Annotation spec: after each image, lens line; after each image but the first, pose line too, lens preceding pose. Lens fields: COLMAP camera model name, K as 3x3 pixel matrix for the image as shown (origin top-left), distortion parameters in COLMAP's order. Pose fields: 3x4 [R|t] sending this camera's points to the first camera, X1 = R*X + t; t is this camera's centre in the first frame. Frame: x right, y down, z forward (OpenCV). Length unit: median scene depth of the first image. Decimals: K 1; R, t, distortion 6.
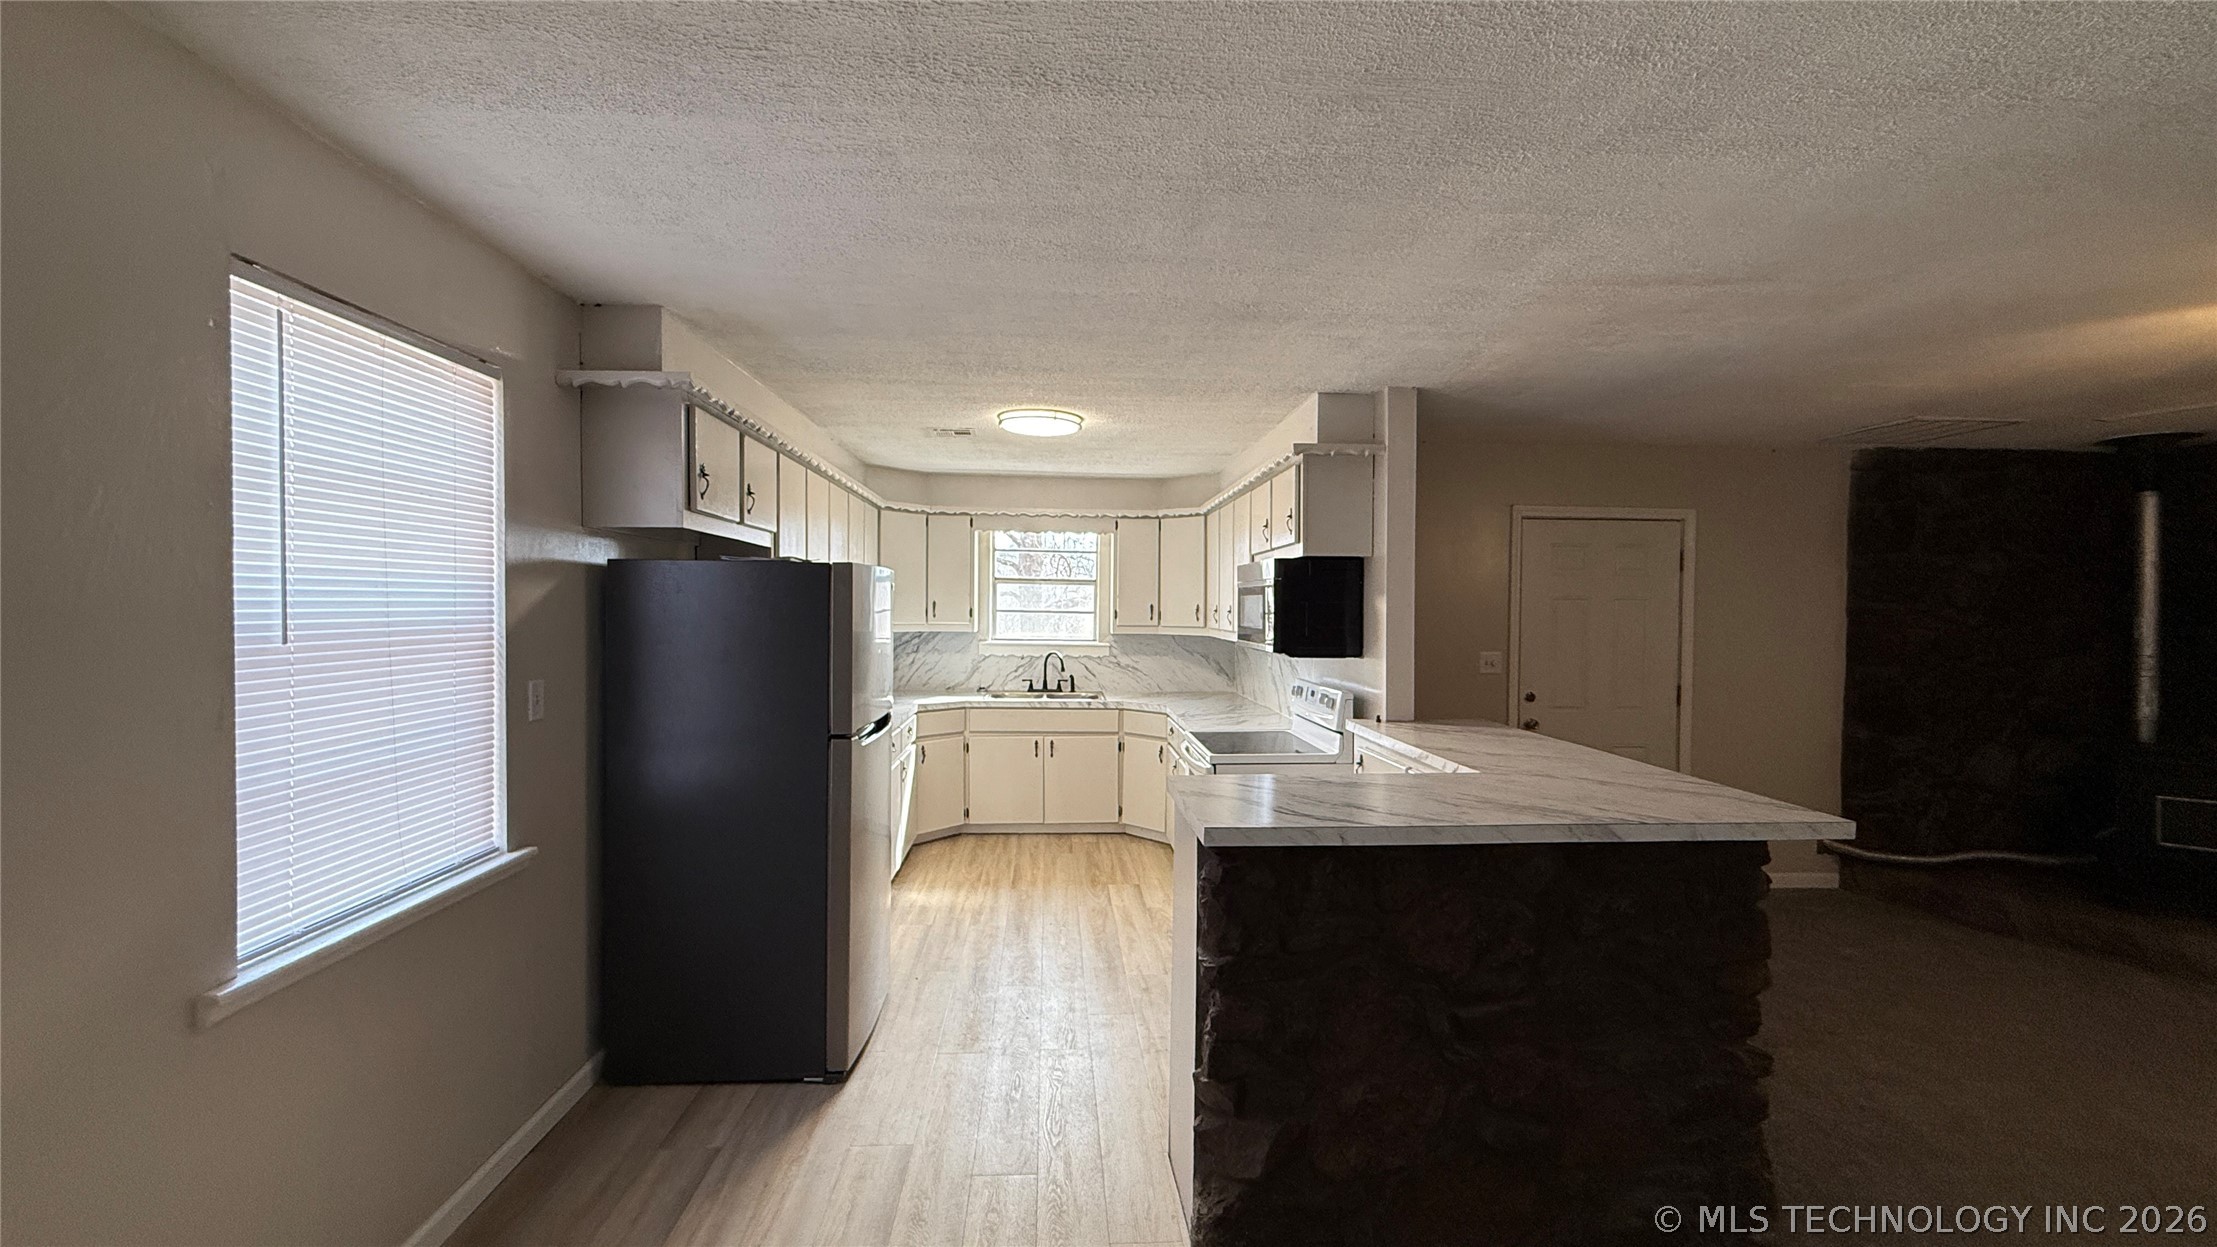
lens RADIAL K [[884.8, 0, 1105.3], [0, 884.8, 619.3], [0, 0, 1]] dist [-0.000706, -0.000562]
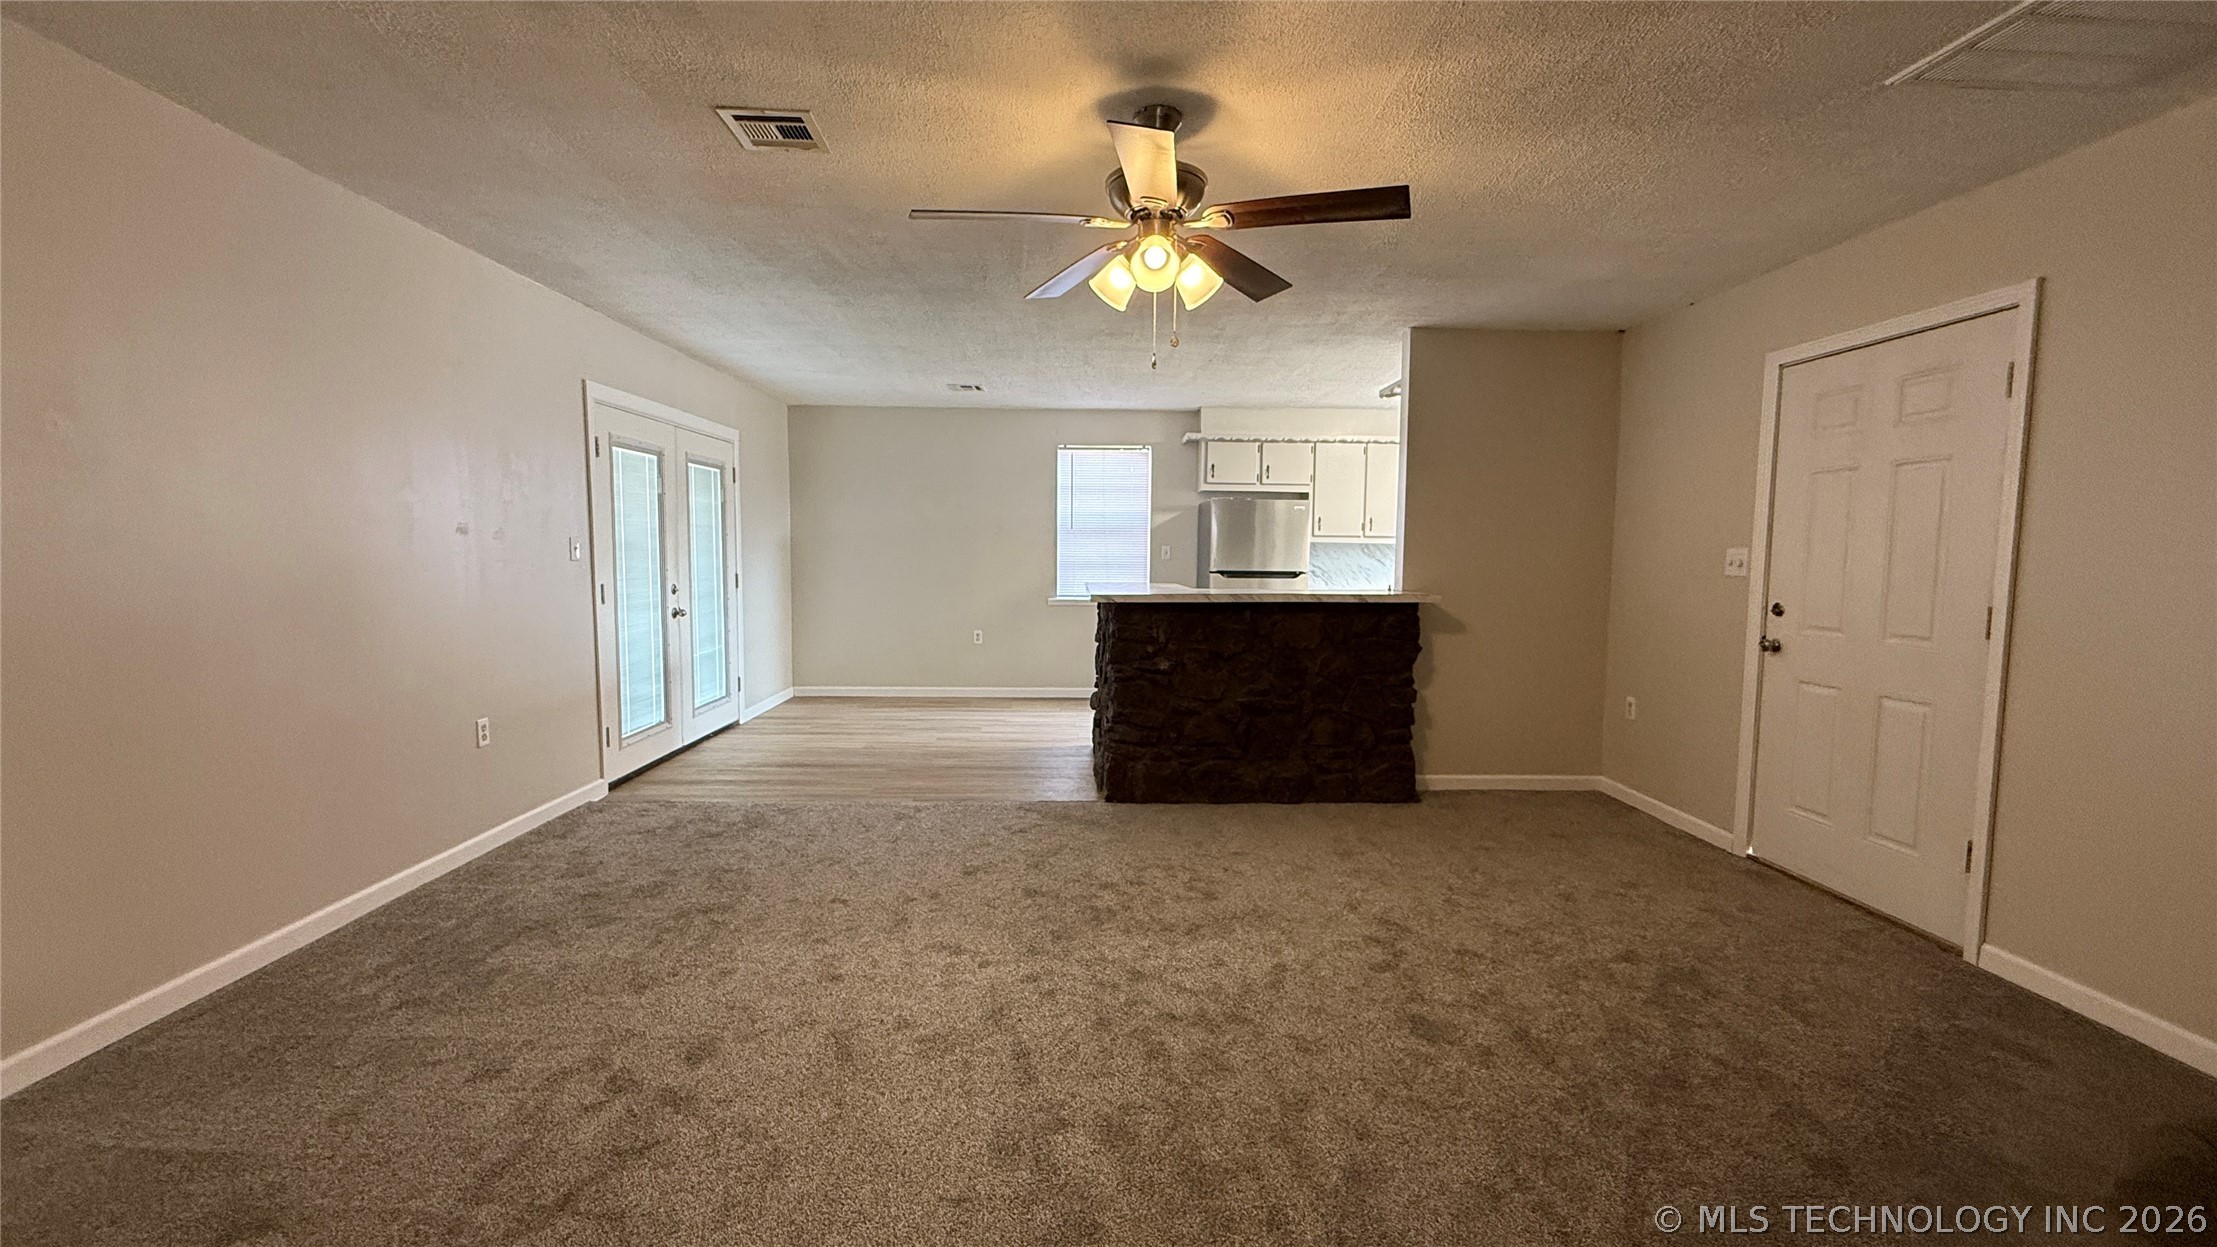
lens RADIAL K [[884.8, 0, 1105.3], [0, 884.8, 619.3], [0, 0, 1]] dist [-0.000706, -0.000562]
pose [[-0.029188, 0.067731, -0.997277, 1.246373], [-0.026497, 0.997299, 0.068508, 0.060821], [0.999223, 0.028425, -0.027315, 0.459683]]
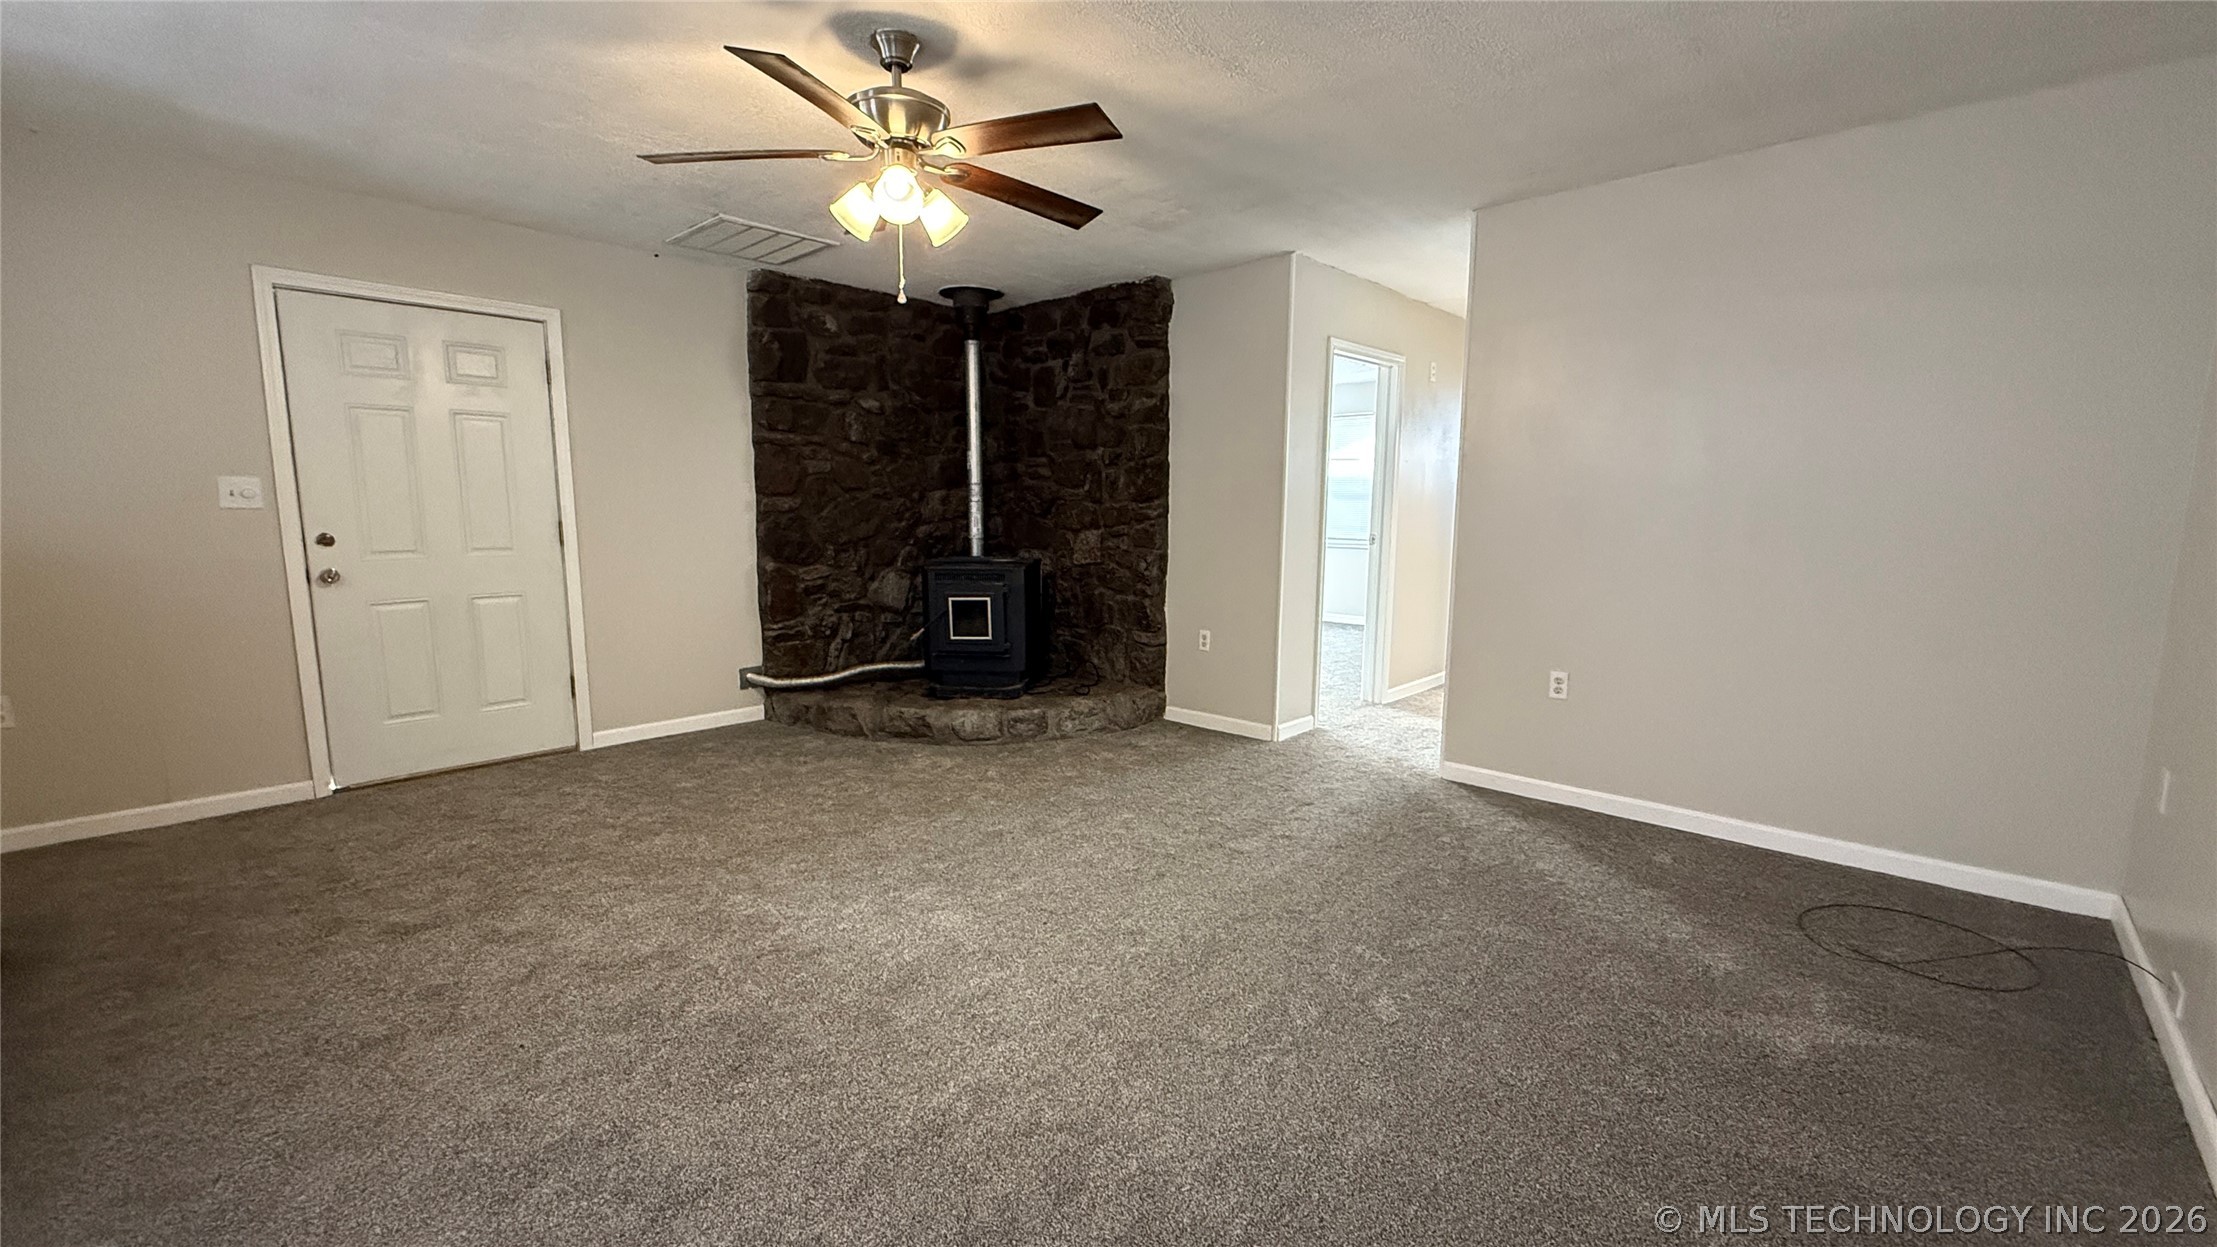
lens RADIAL K [[884.8, 0, 1105.3], [0, 884.8, 619.3], [0, 0, 1]] dist [-0.000706, -0.000562]
pose [[0.727937, -0.095595, 0.678947, 0.450276], [0.011685, 0.991819, 0.127119, 0.067877], [-0.685545, -0.084601, 0.723098, 0.007061]]
